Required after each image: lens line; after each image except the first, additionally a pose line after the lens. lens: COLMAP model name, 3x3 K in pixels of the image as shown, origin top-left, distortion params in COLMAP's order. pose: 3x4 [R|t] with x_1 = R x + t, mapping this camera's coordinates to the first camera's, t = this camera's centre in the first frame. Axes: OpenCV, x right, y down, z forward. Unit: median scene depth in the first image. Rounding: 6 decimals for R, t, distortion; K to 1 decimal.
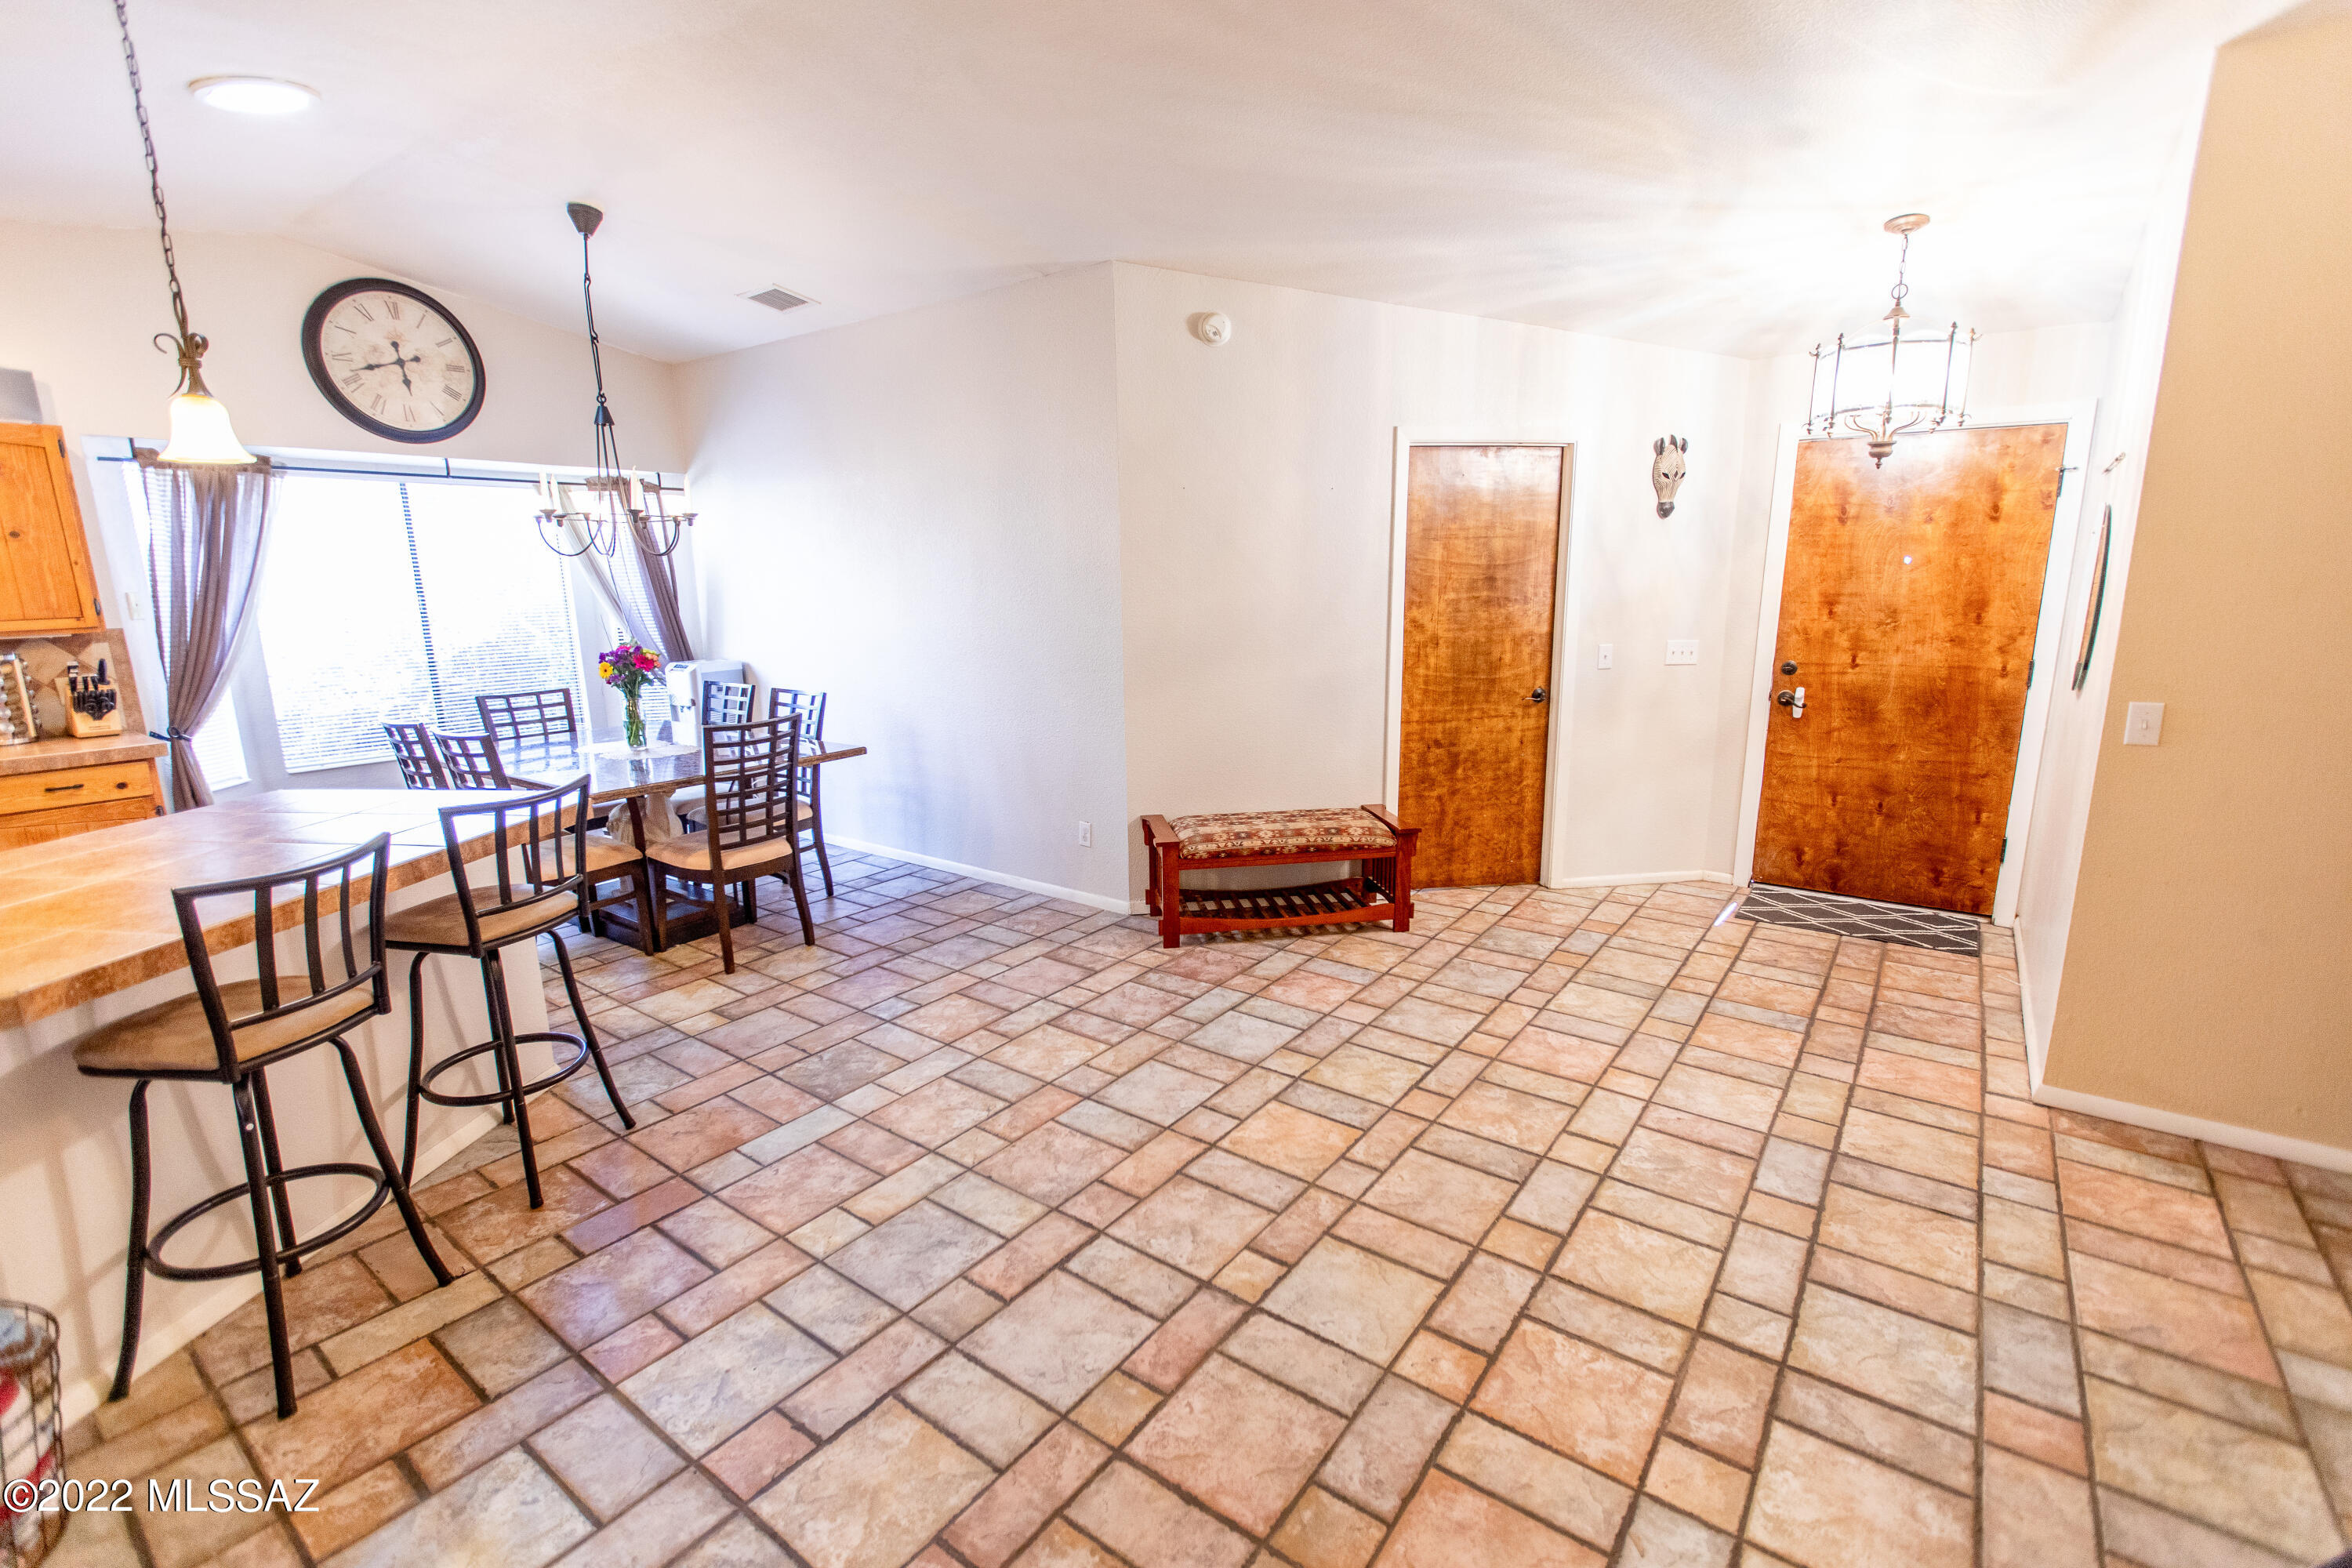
lens RADIAL K [[1049.2, 0, 1177.4], [0, 1049.2, 781.9], [0, 0, 1]] dist [0.004067, -0.000925]
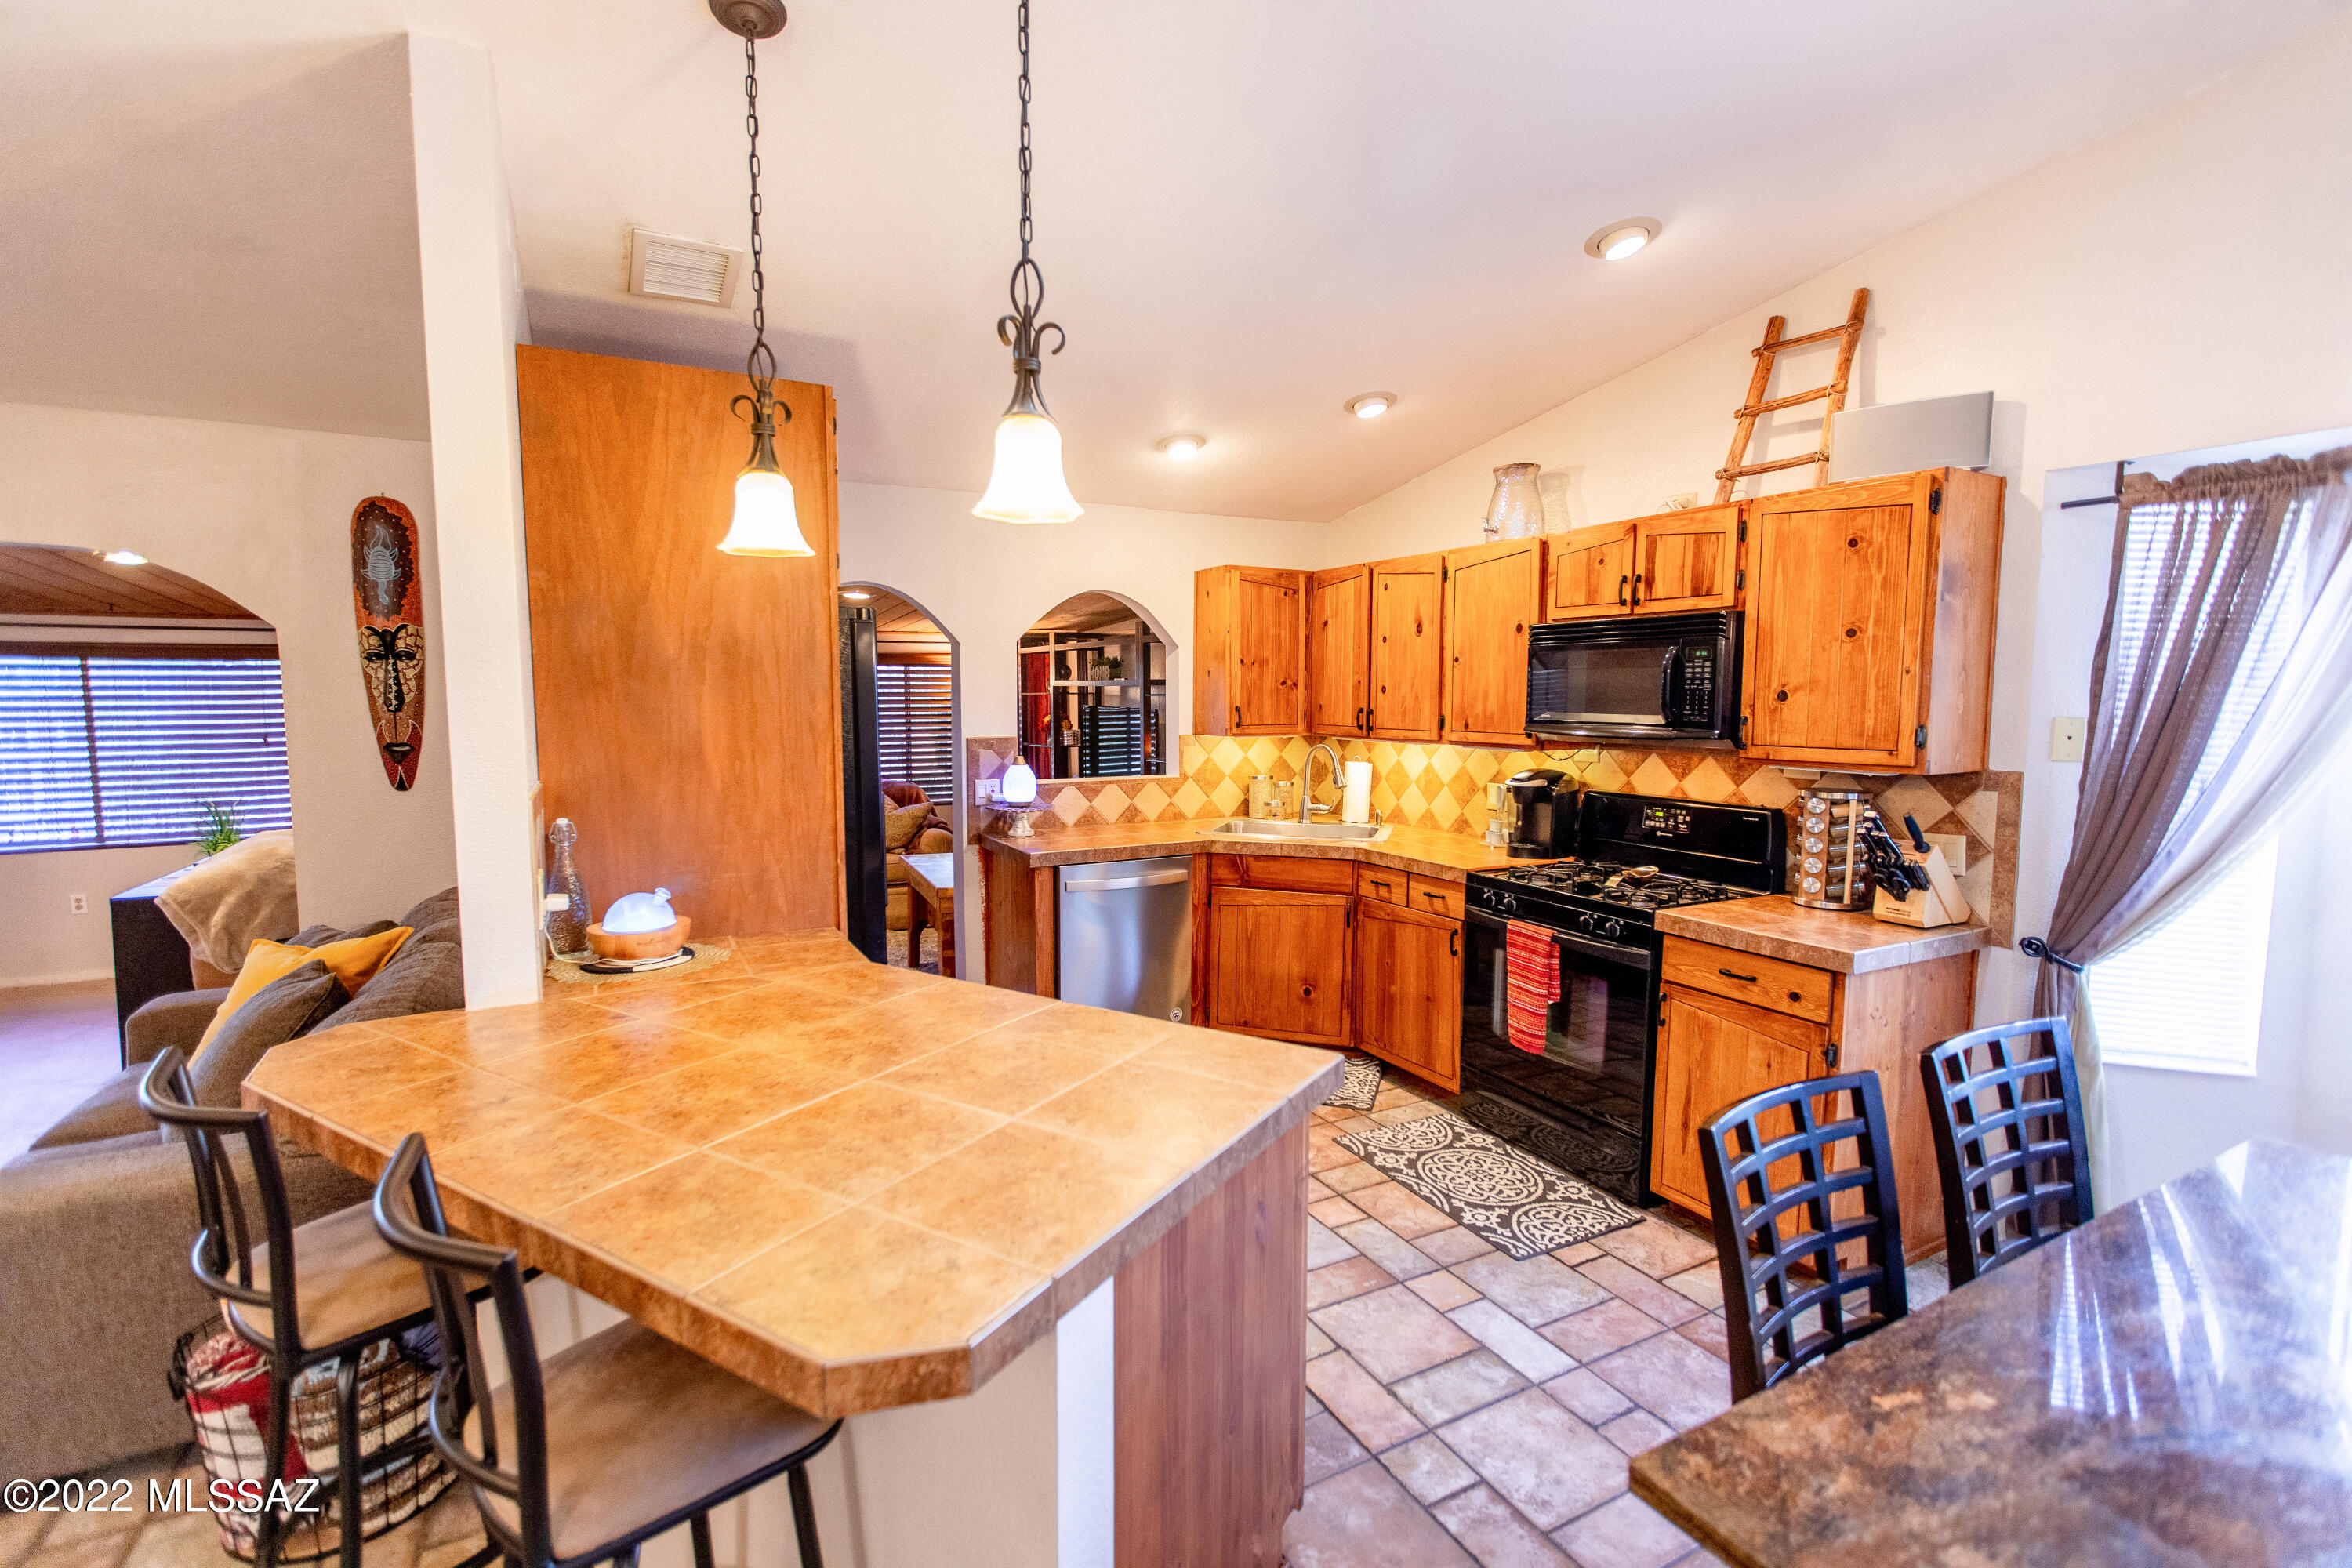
lens RADIAL K [[1049.2, 0, 1171.6], [0, 1049.2, 784.5], [0, 0, 1]] dist [0.004067, -0.000925]
pose [[-0.427408, 0.093198, -0.899242, -0.327906], [-0.180297, 0.965904, 0.185801, -0.247879], [0.885898, 0.241544, -0.396032, 1.206115]]
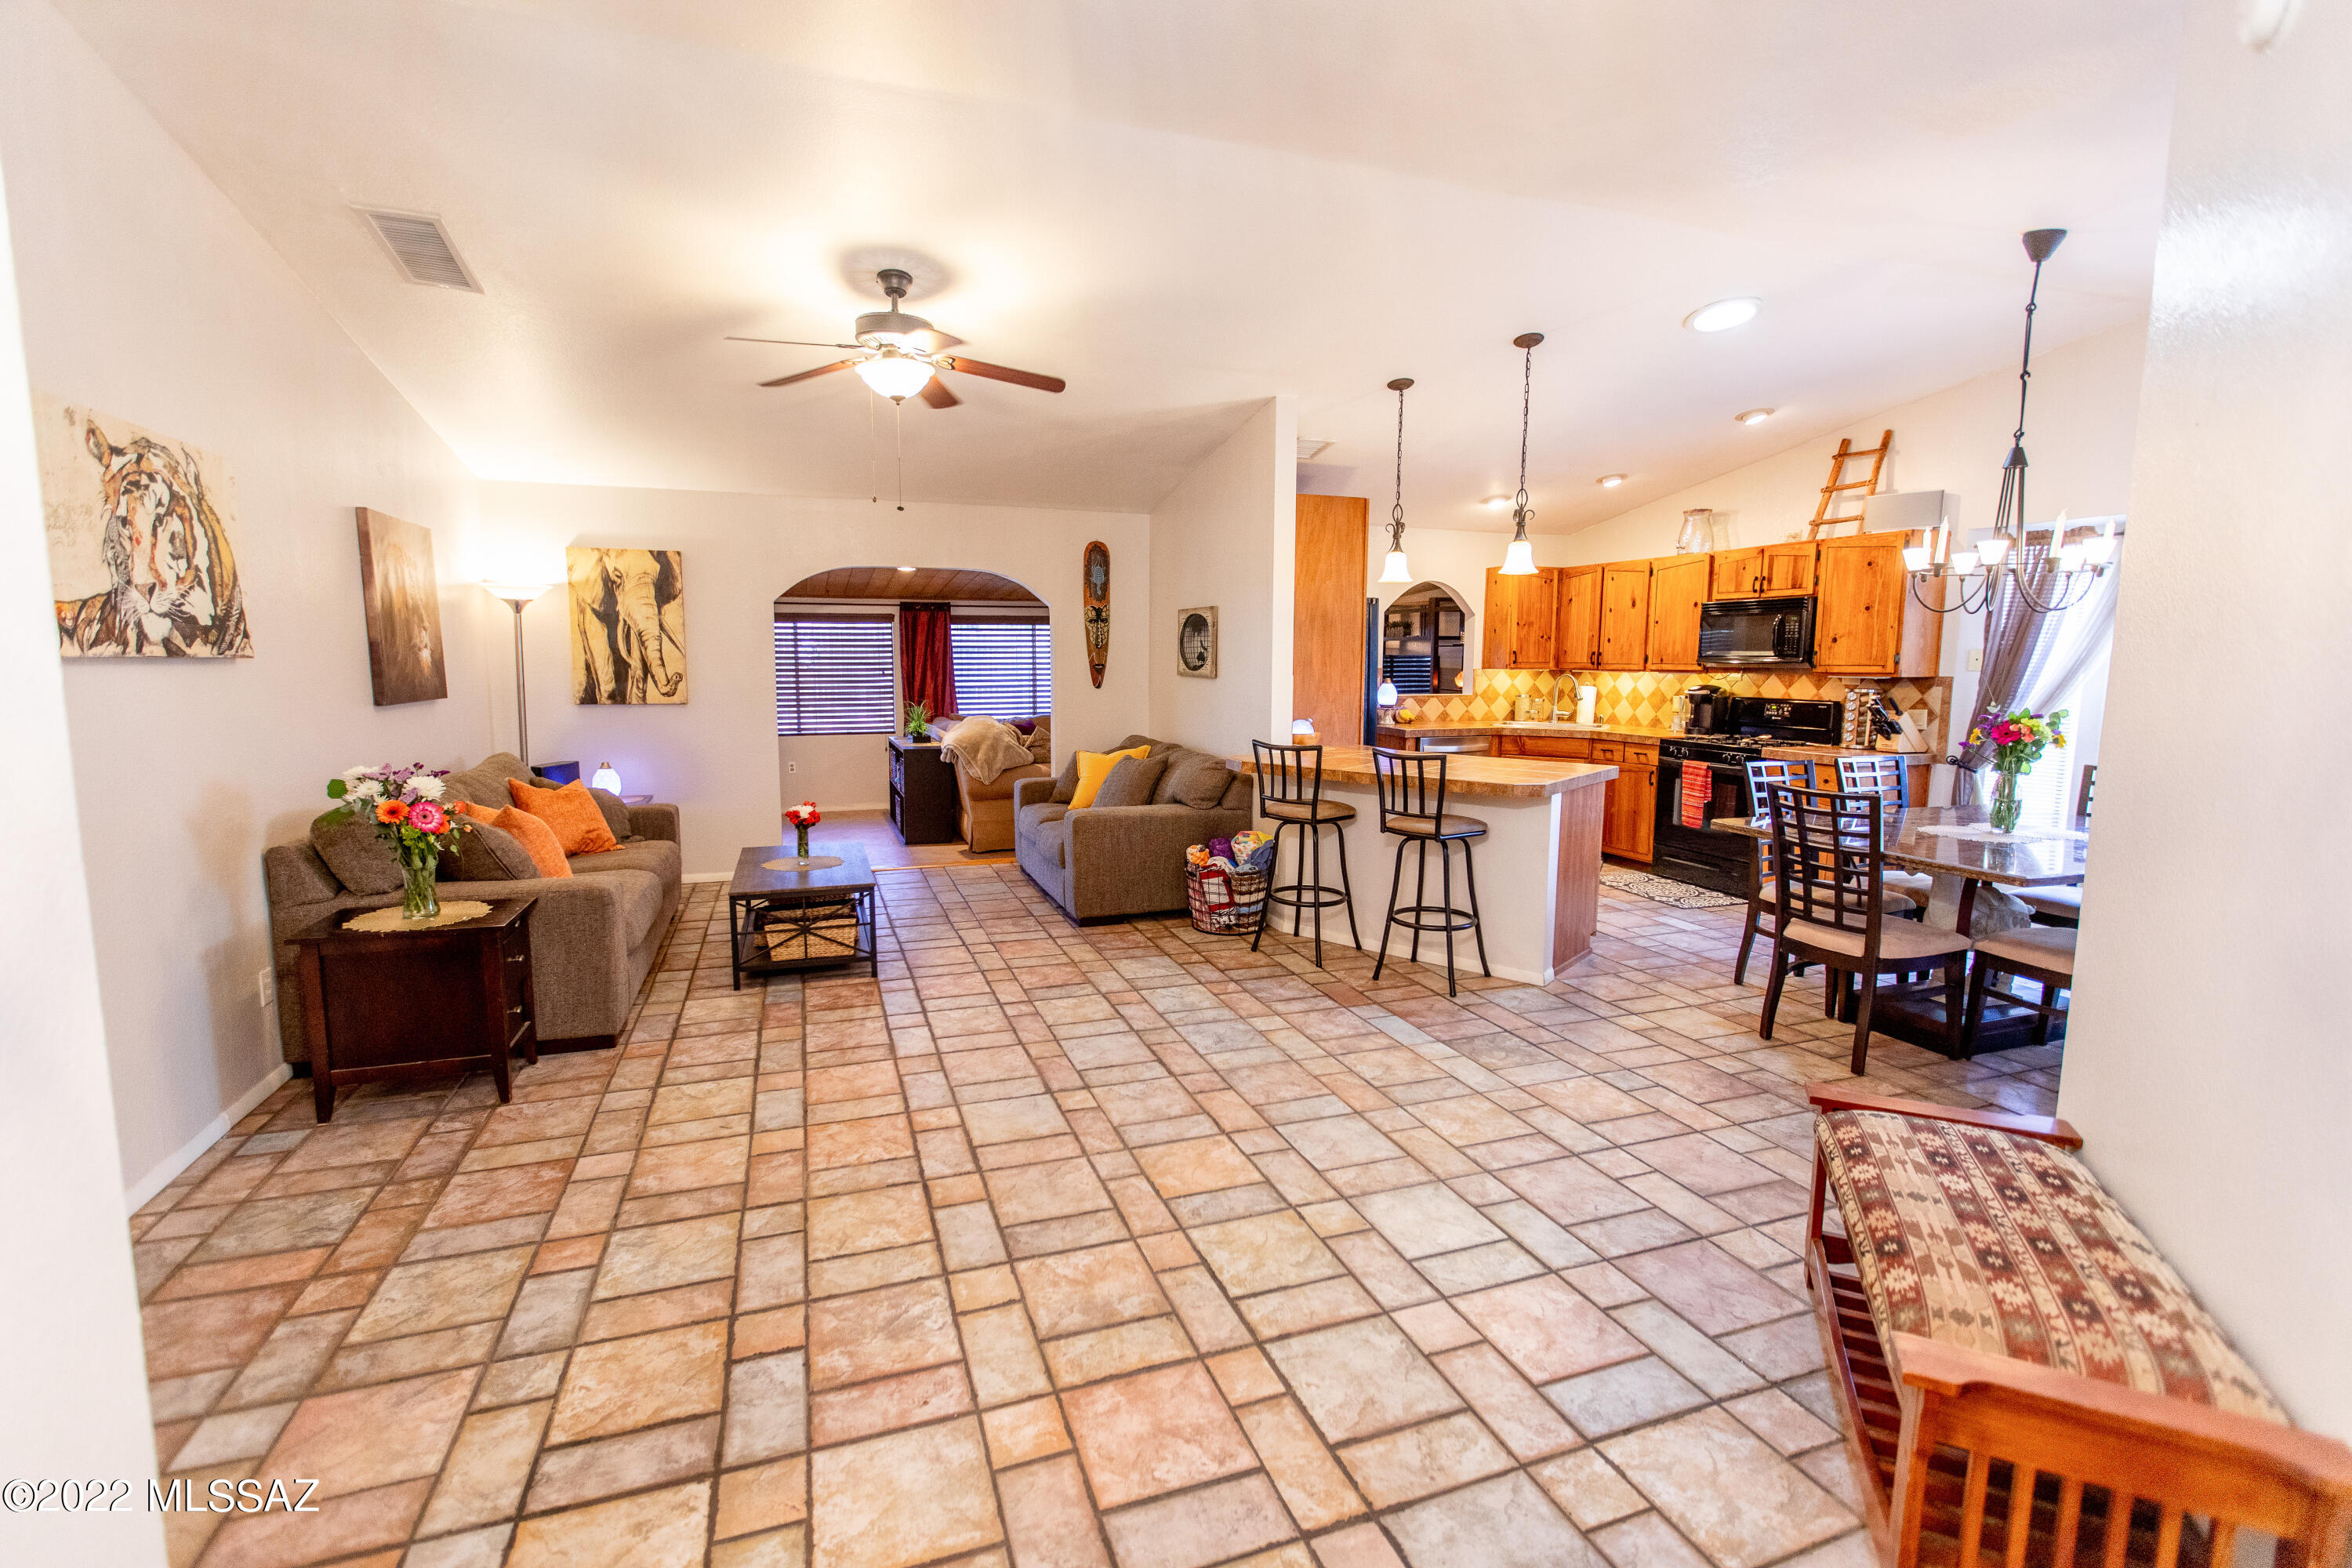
lens RADIAL K [[1049.2, 0, 1166.2], [0, 1049.2, 783.6], [0, 0, 1]] dist [0.004067, -0.000925]
pose [[-0.559101, 0.111168, -0.821613, 0.916577], [-0.166960, 0.955573, 0.242908, -0.260797], [0.812114, 0.272987, -0.515702, 1.382139]]
